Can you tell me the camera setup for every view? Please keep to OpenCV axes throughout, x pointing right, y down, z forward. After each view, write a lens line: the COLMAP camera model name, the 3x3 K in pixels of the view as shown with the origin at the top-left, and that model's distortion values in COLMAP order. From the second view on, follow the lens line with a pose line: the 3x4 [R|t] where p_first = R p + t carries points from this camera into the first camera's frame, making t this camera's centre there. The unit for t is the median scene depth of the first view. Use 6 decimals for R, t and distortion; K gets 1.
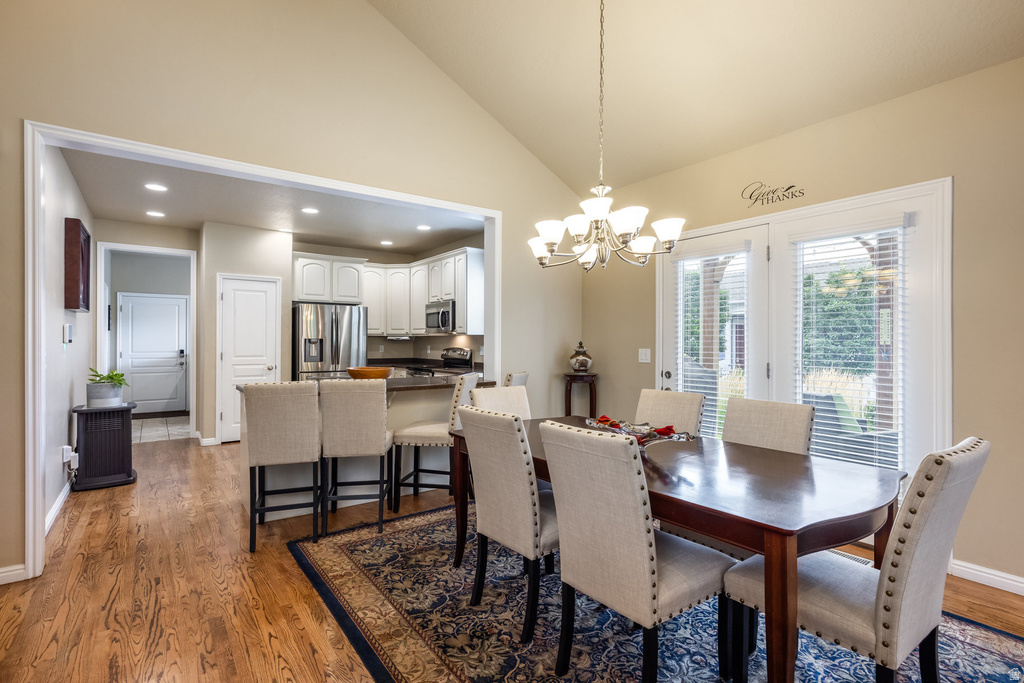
lens RADIAL K [[484.8, 0, 509.5], [0, 484.8, 339.5], [0, 0, 1]] dist [-0.002883, 0.001040]
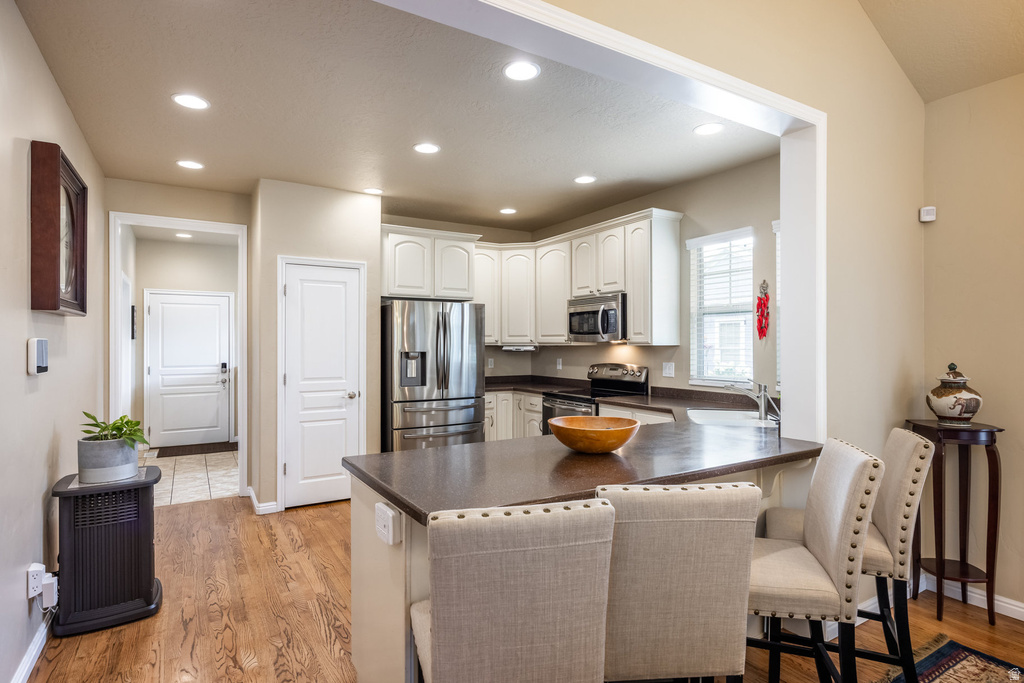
lens RADIAL K [[535.1, 0, 516.4], [0, 535.1, 341.1], [0, 0, 1]] dist [0.000535, -0.002253]
pose [[0.996323, -0.004234, -0.085573, -0.200856], [0.004182, 0.999991, -0.000790, -0.015717], [0.085575, 0.000429, 0.996332, 0.275302]]
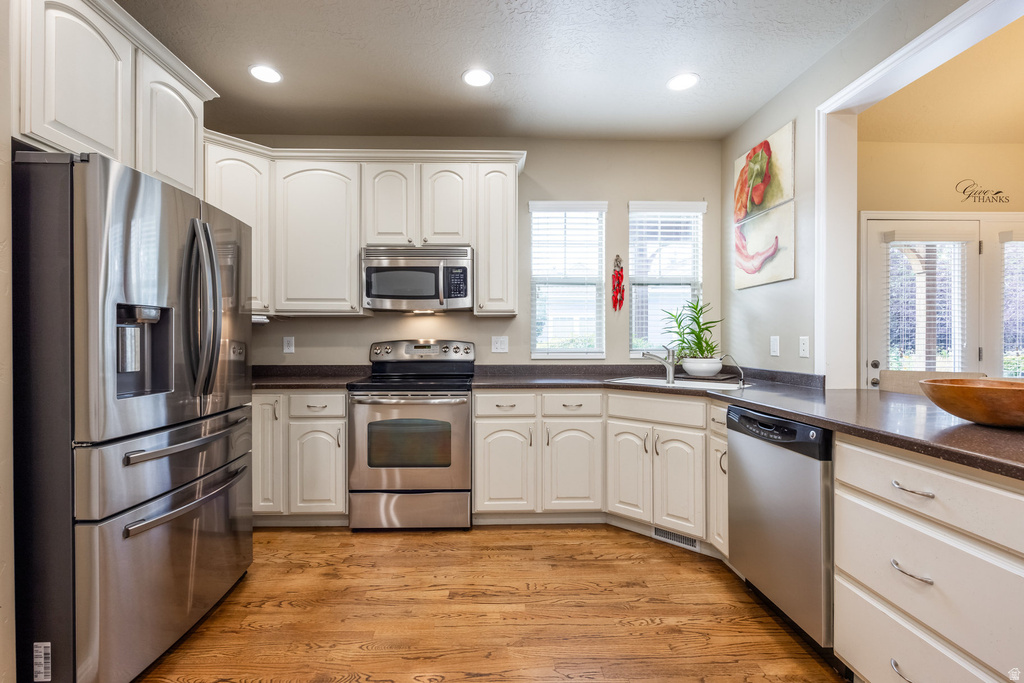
lens RADIAL K [[496.7, 0, 510.7], [0, 496.7, 338.1], [0, 0, 1]] dist [-0.003565, -0.000123]
pose [[0.562016, 0.000207, 0.827126, -0.540618], [-0.001181, 0.999999, 0.000552, 0.015615], [-0.827125, -0.001287, 0.562016, 0.681087]]
